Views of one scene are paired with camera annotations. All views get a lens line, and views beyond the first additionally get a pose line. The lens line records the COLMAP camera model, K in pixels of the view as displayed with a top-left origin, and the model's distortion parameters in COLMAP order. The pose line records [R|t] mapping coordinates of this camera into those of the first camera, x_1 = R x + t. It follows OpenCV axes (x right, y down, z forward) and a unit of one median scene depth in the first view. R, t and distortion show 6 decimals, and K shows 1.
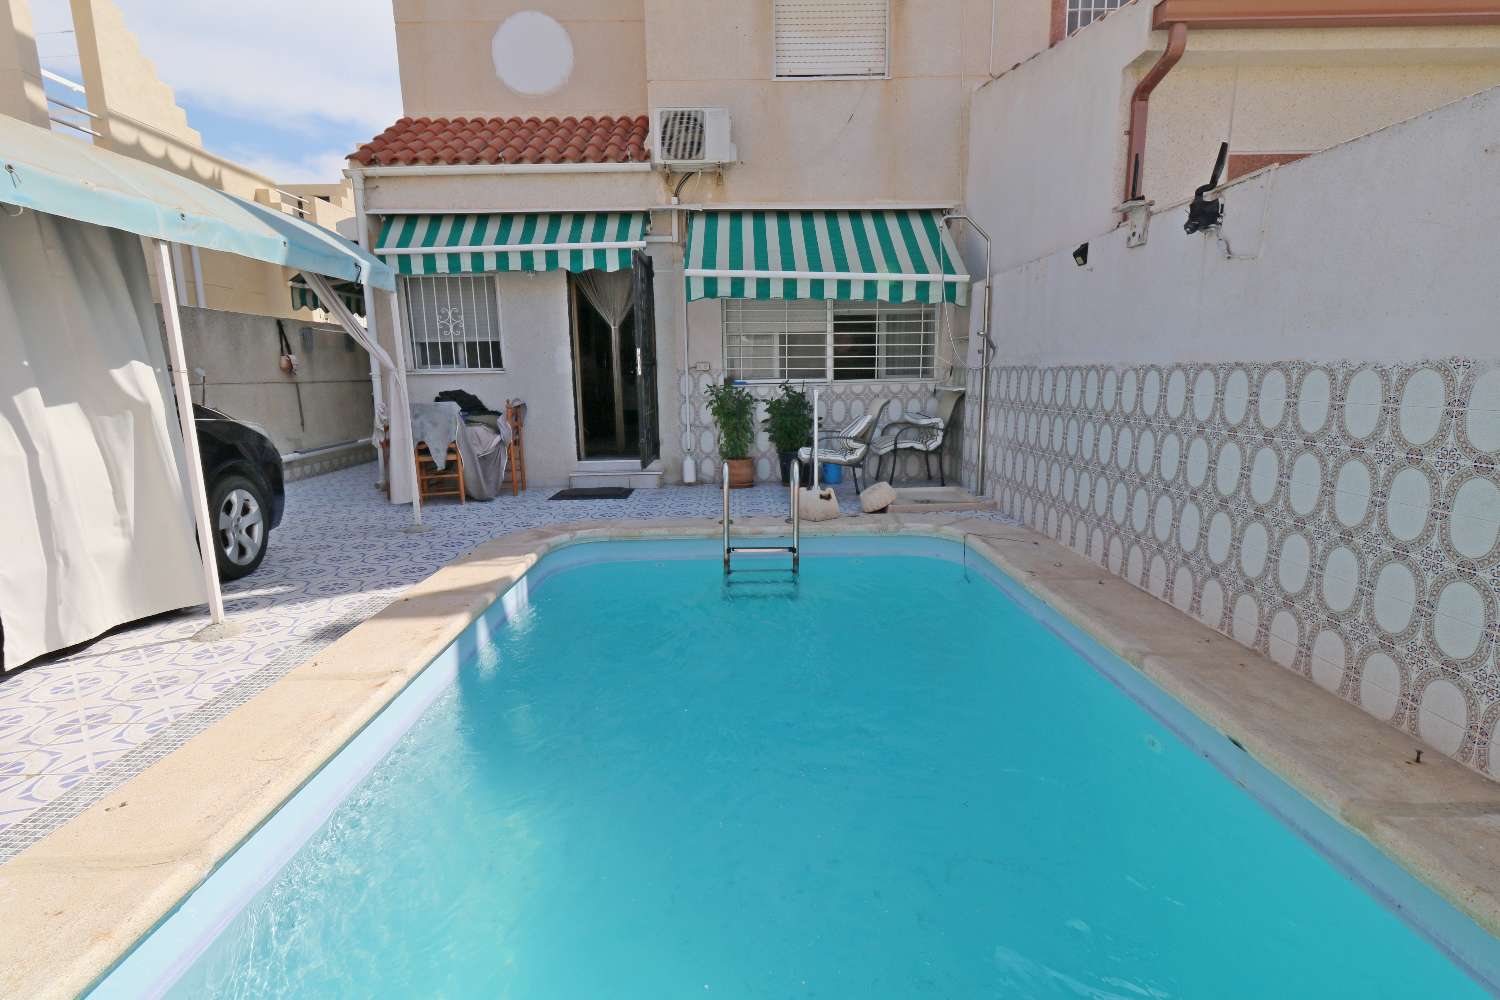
lens RADIAL K [[691.2, 0, 744.1], [0, 691.2, 496.5], [0, 0, 1]] dist [0.003296, -0.000794]
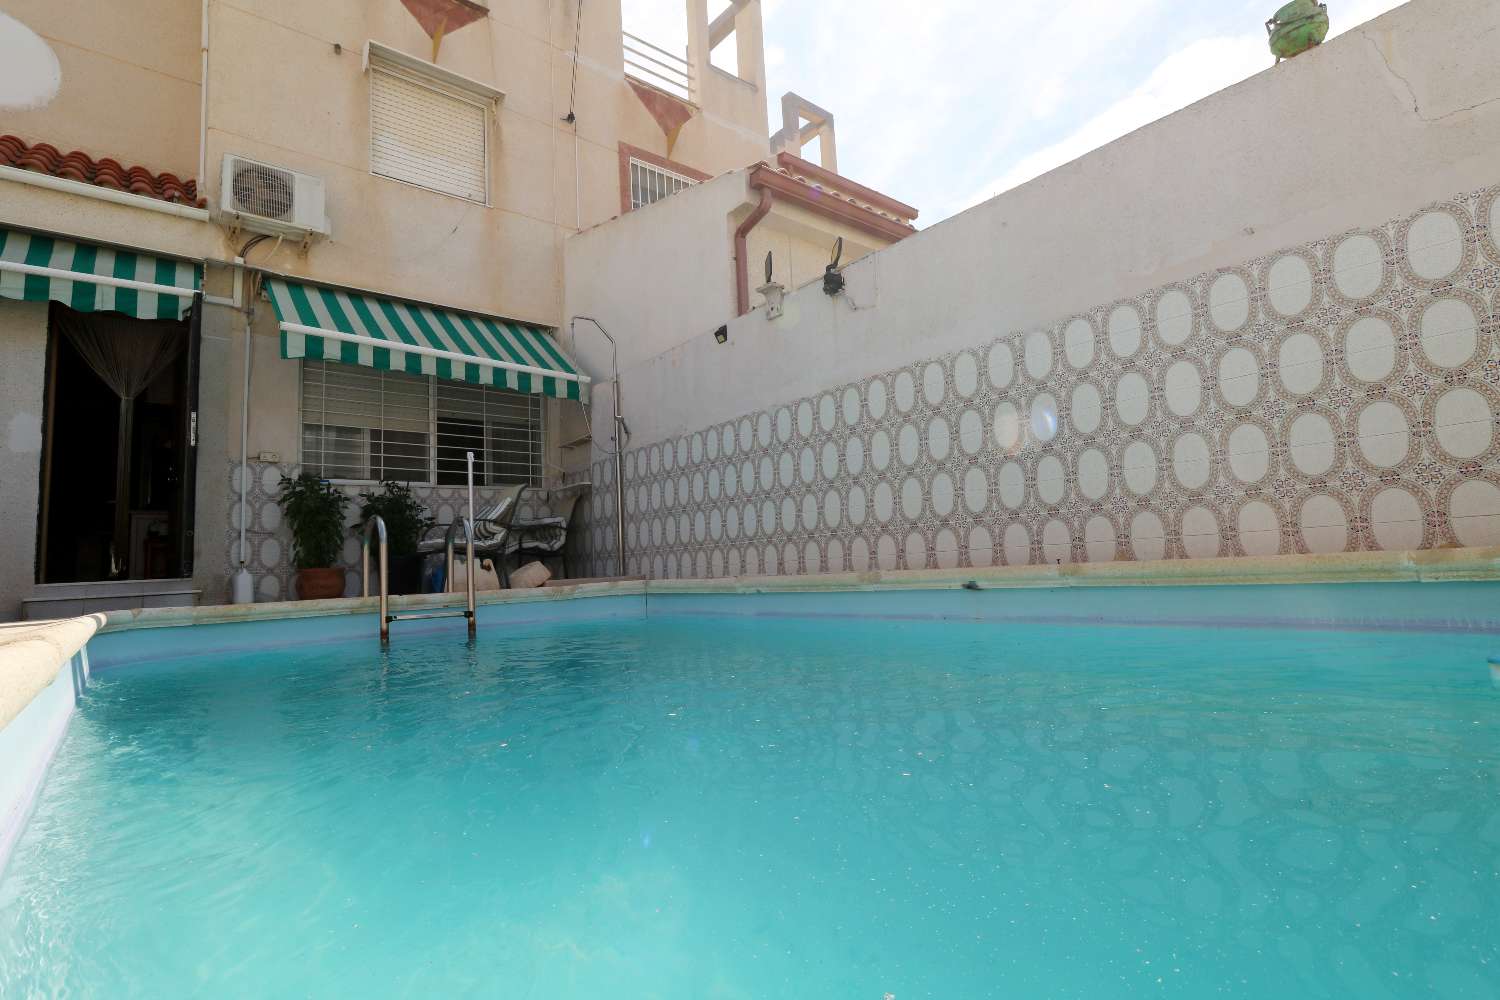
lens RADIAL K [[736.2, 0, 749.8], [0, 736.2, 500.4], [0, 0, 1]] dist [-0.006090, 0.000463]
pose [[0.765290, 0.041205, 0.642365, -0.191837], [0.154440, 0.957045, -0.245385, 0.165863], [-0.624883, 0.286997, 0.726054, 0.058655]]
